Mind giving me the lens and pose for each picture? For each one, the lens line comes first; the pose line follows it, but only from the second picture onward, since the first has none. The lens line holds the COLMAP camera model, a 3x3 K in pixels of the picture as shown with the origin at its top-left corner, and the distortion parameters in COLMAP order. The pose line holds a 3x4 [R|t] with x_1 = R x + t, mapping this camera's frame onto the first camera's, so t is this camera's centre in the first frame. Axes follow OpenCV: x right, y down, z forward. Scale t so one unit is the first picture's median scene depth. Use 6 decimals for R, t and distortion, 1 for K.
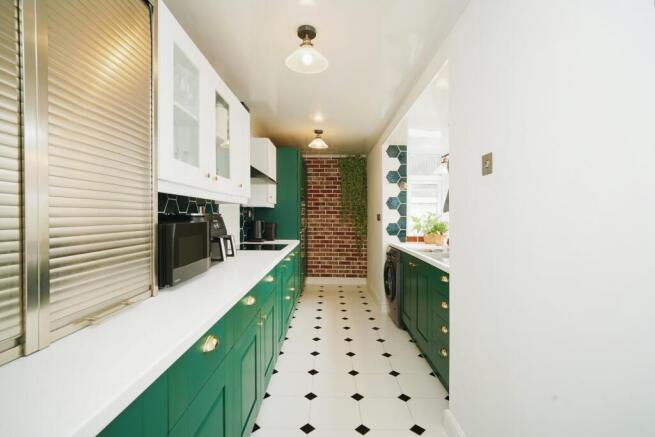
lens RADIAL K [[306.6, 0, 326.9], [0, 306.6, 218.4], [0, 0, 1]] dist [-0.010793, 0.004279]
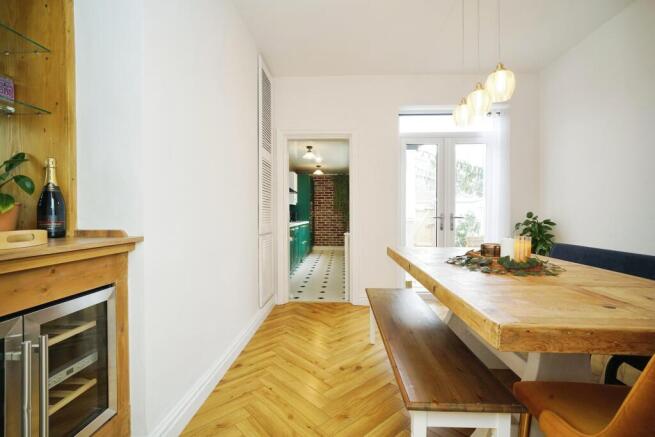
lens RADIAL K [[306.6, 0, 327.3], [0, 306.6, 215.6], [0, 0, 1]] dist [-0.010793, 0.004279]
pose [[0.999106, -0.001800, -0.042246, 0.082053], [0.001659, 0.999993, -0.003370, 0.029878], [0.042252, 0.003297, 0.999102, -0.710430]]
